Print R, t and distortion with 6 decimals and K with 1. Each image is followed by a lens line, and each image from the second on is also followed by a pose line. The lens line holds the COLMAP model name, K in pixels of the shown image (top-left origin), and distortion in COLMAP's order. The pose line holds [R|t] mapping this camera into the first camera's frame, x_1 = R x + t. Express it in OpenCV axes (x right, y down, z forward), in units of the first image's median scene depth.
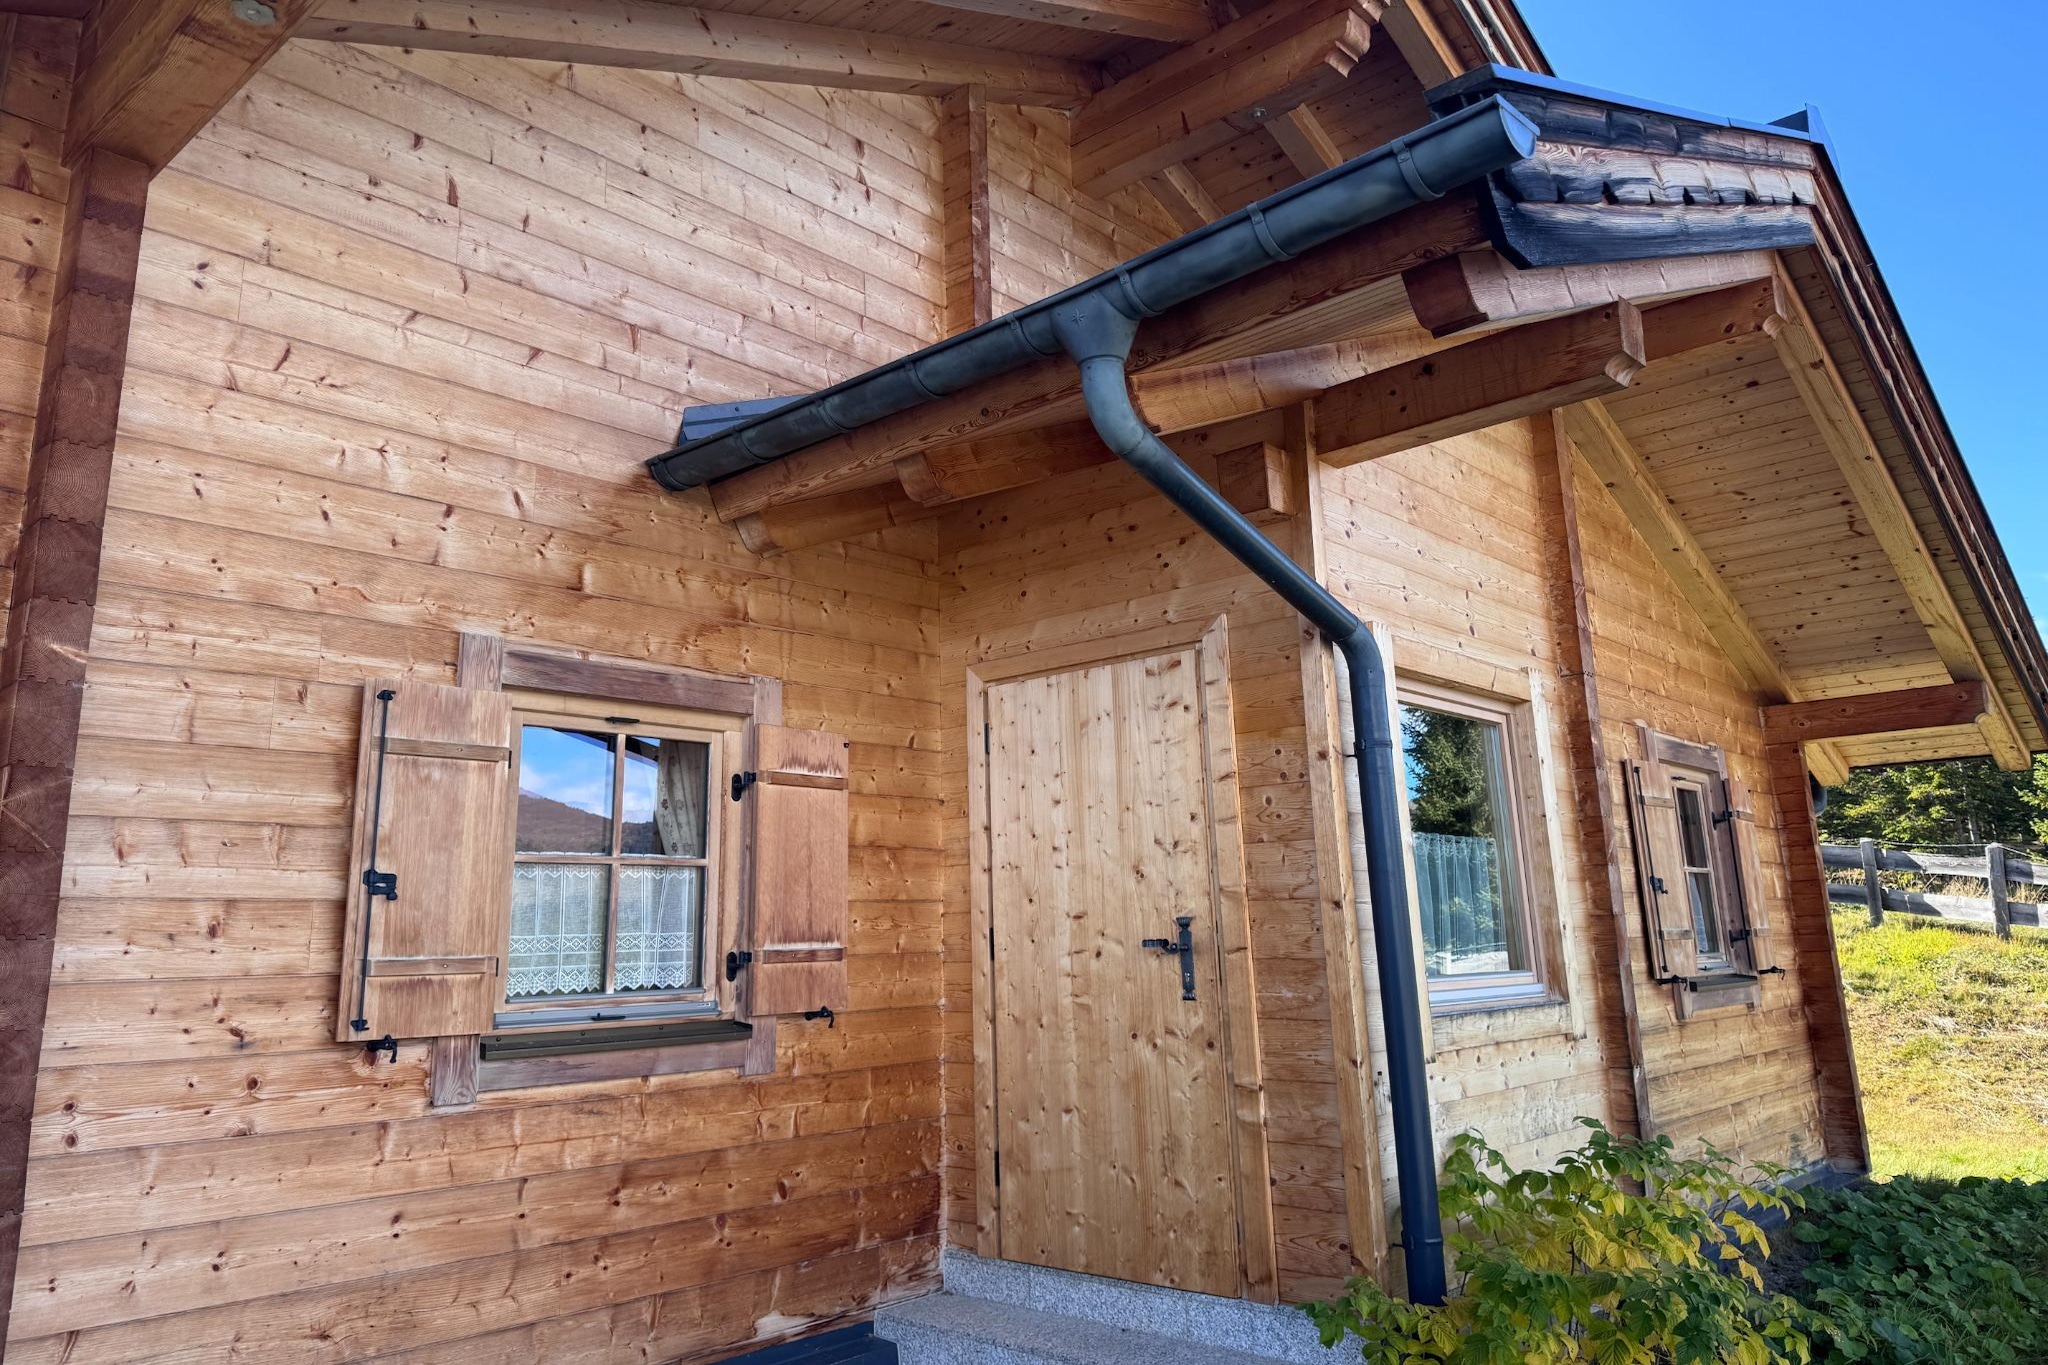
lens RADIAL K [[1413.9, 0, 1001.5], [0, 1413.9, 642.2], [0, 0, 1]] dist [0.070776, -0.069921]
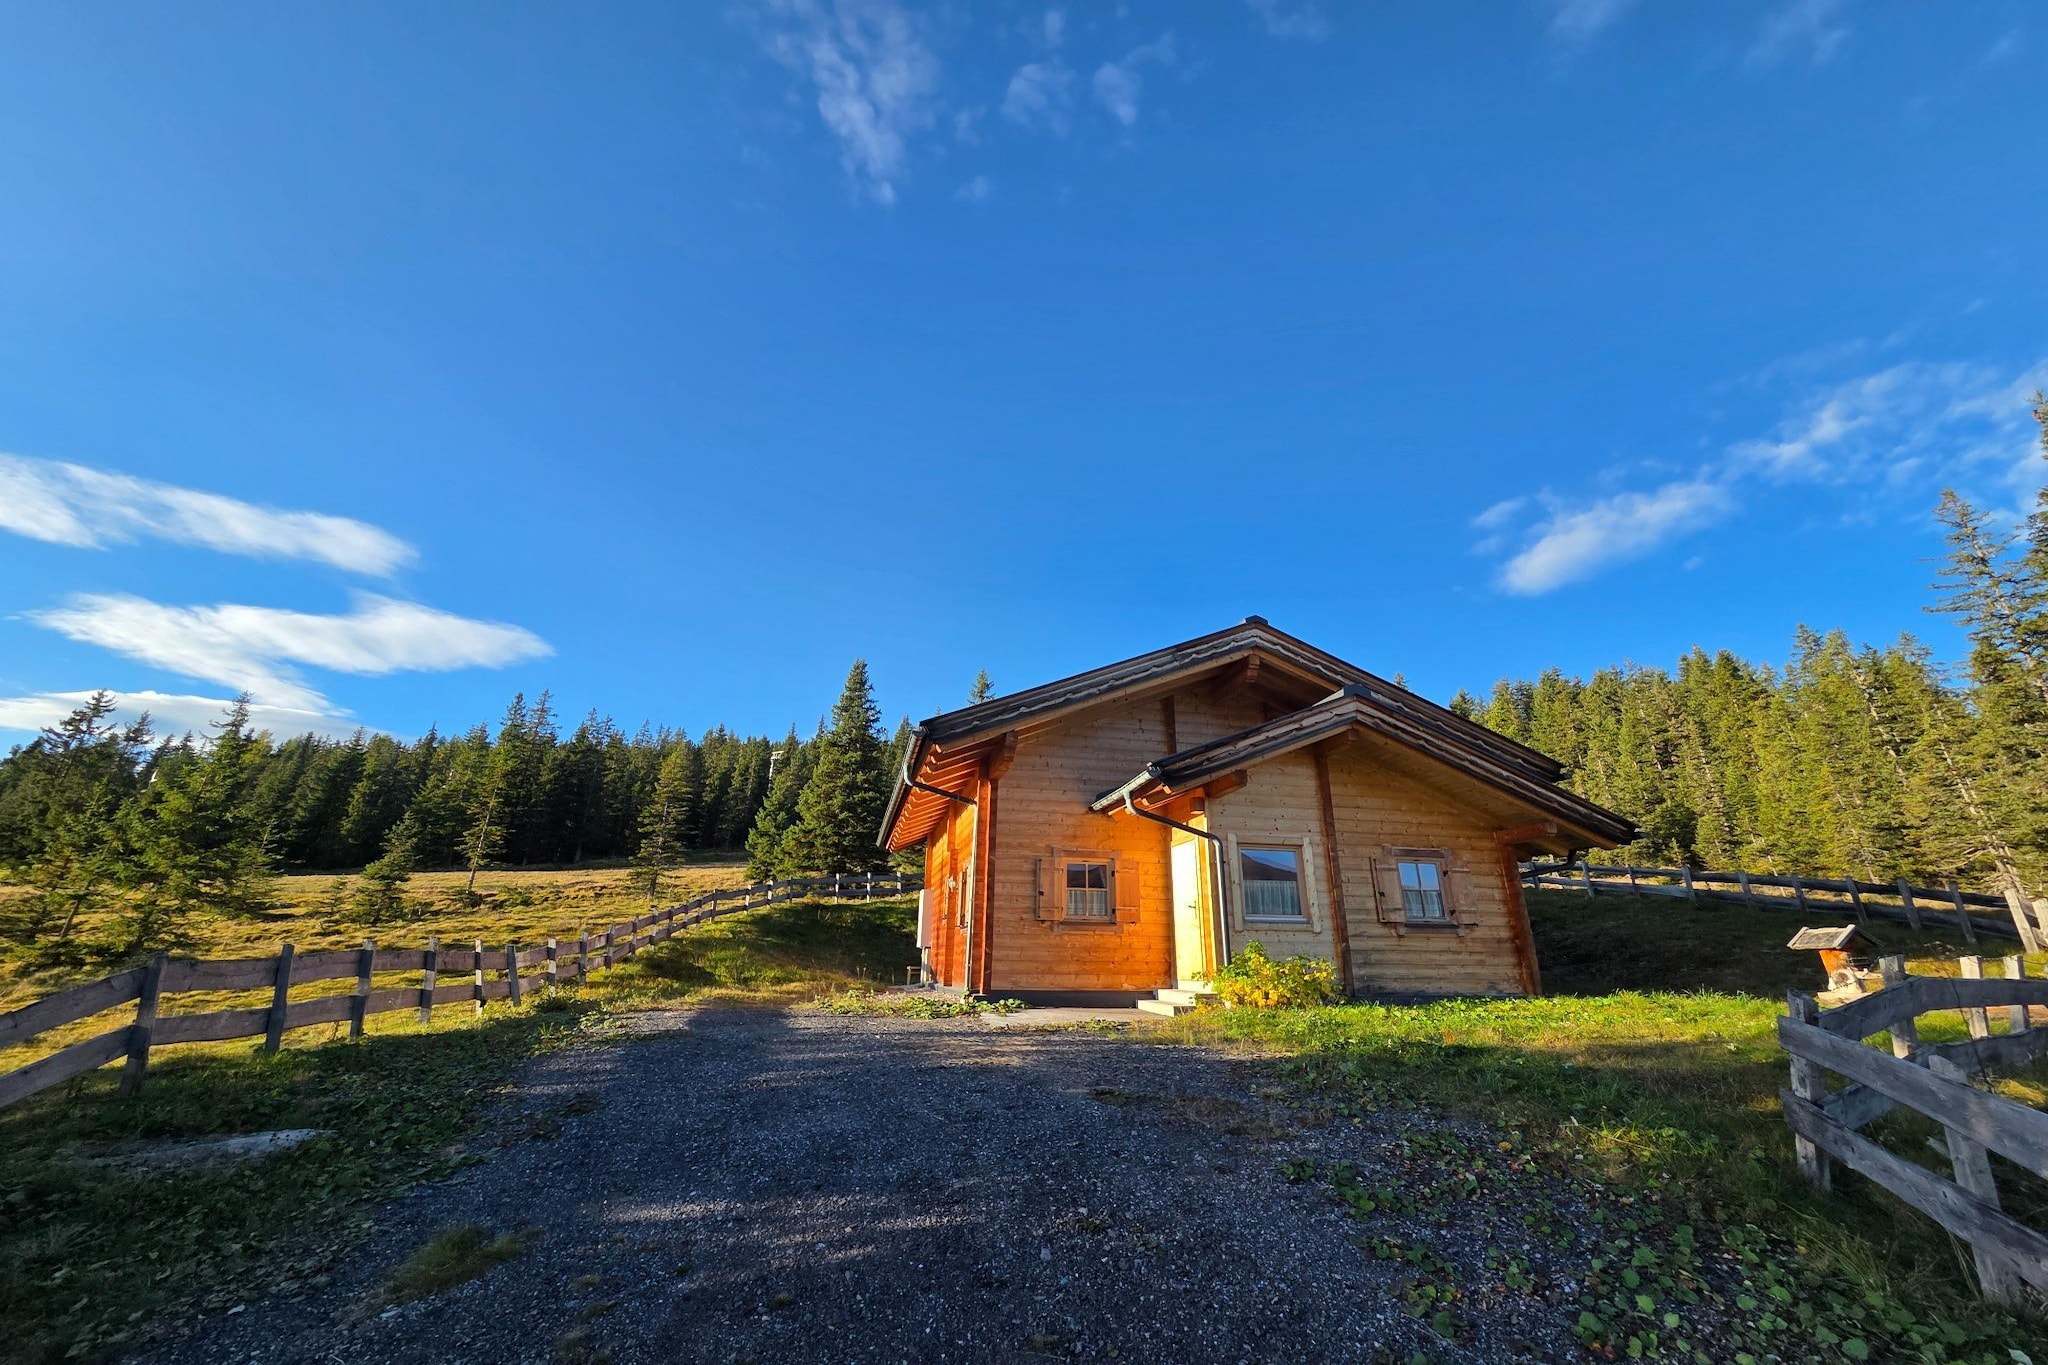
lens RADIAL K [[865.4, 0, 1021.4], [0, 865.4, 637.6], [0, 0, 1]] dist [-0.001675, 0.000923]
pose [[0.816866, -0.179463, -0.548200, 1.419563], [0.090778, 0.978524, -0.185070, -0.181543], [0.569640, 0.101413, 0.815614, -1.784885]]
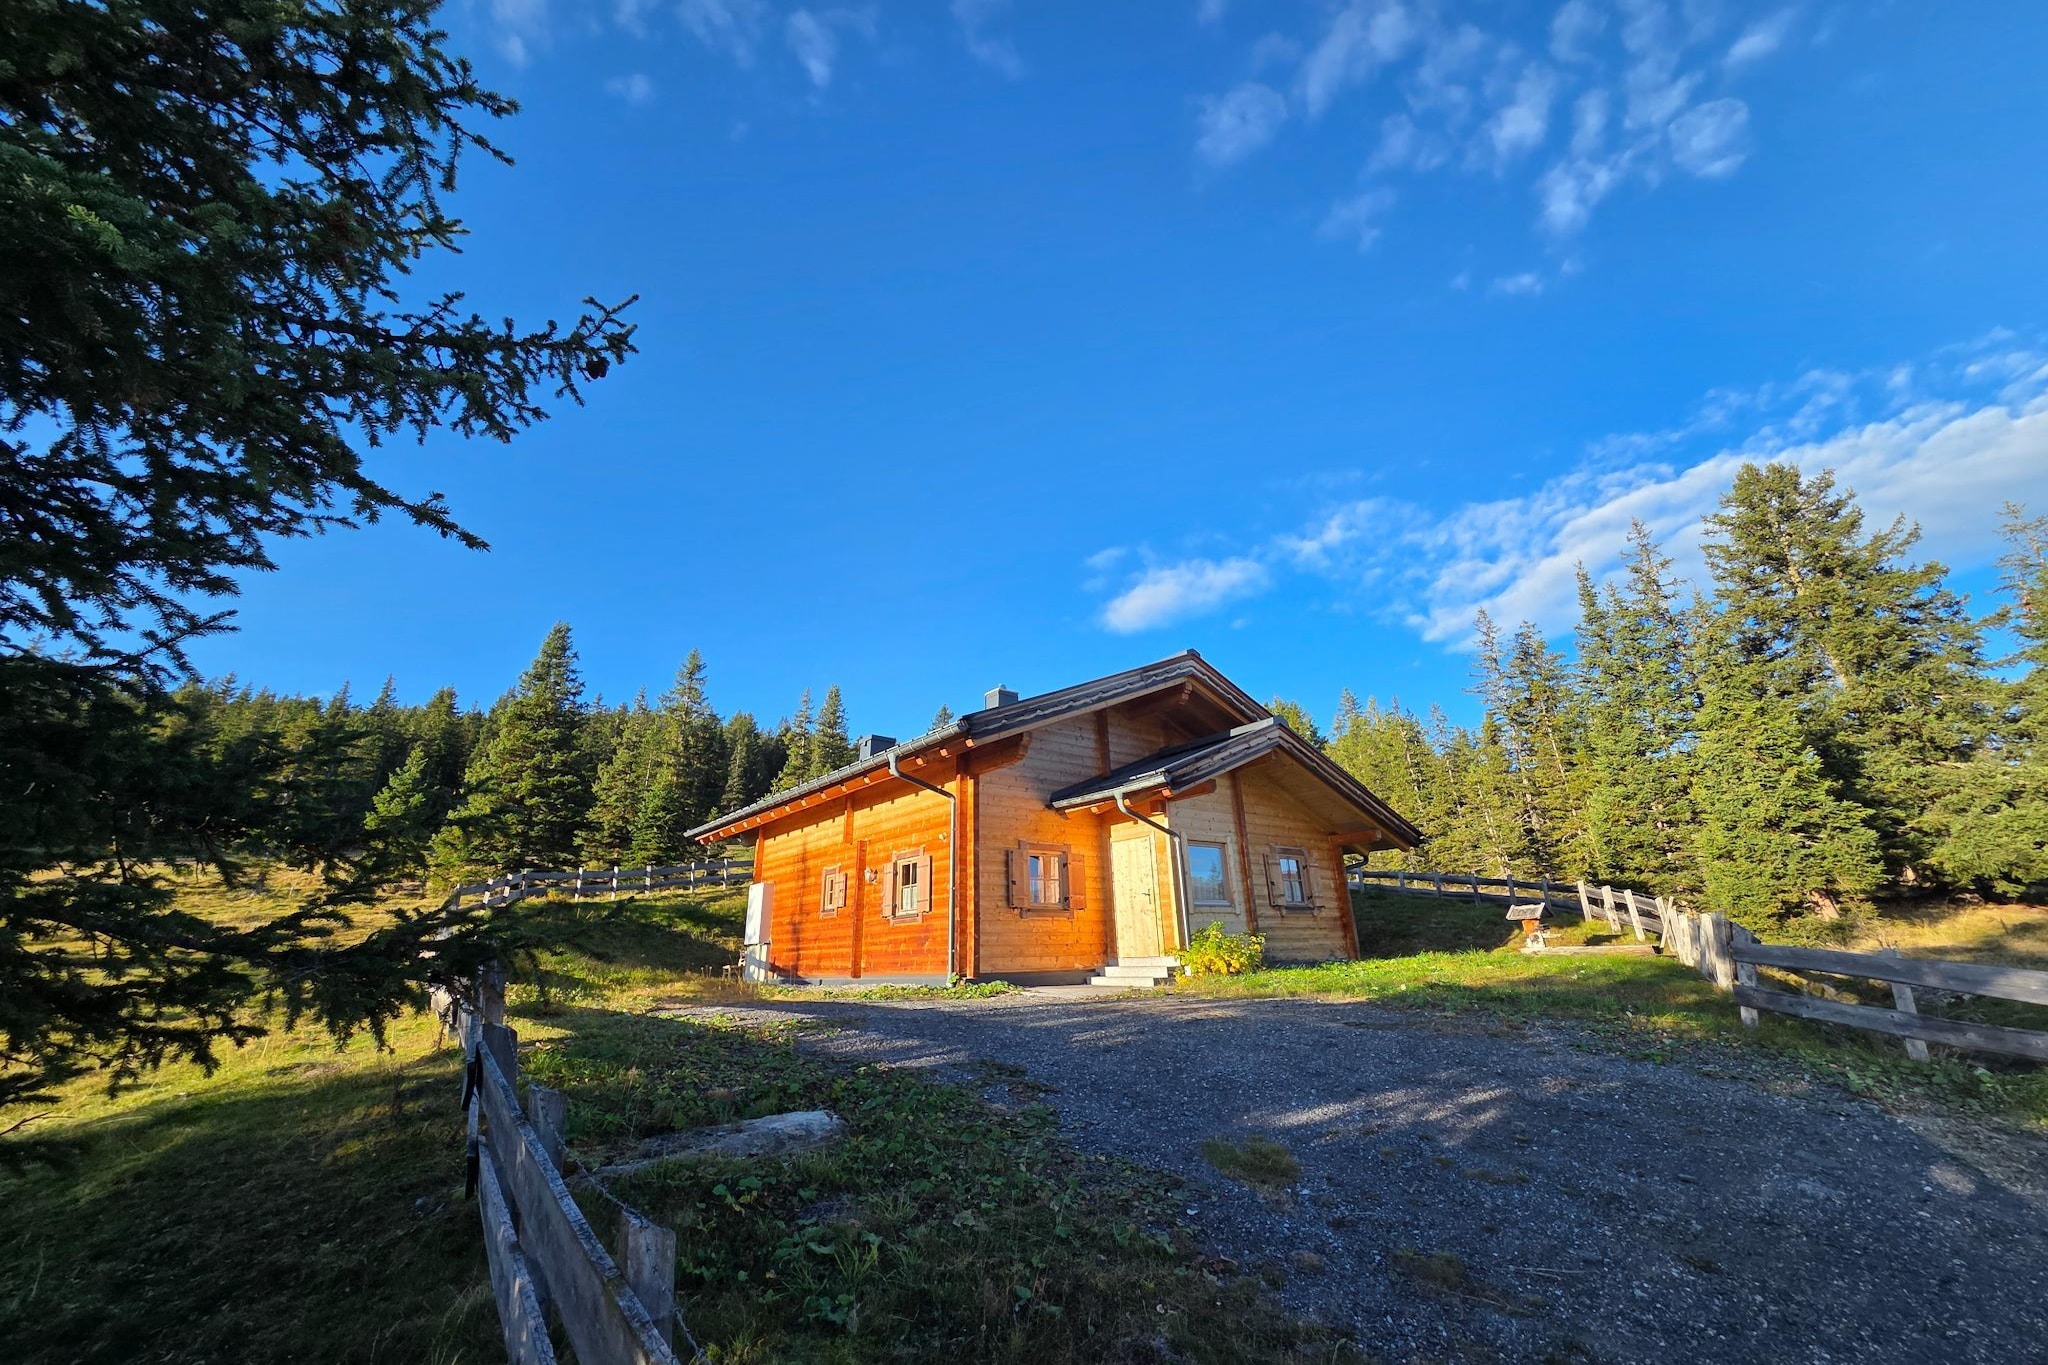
lens RADIAL K [[865.4, 0, 1056.3], [0, 865.4, 642.8], [0, 0, 1]] dist [-0.001675, 0.000923]
pose [[0.990168, -0.058355, -0.127130, 0.263865], [0.038647, 0.987577, -0.152309, -0.248189], [0.134439, 0.145899, 0.980122, -2.488221]]
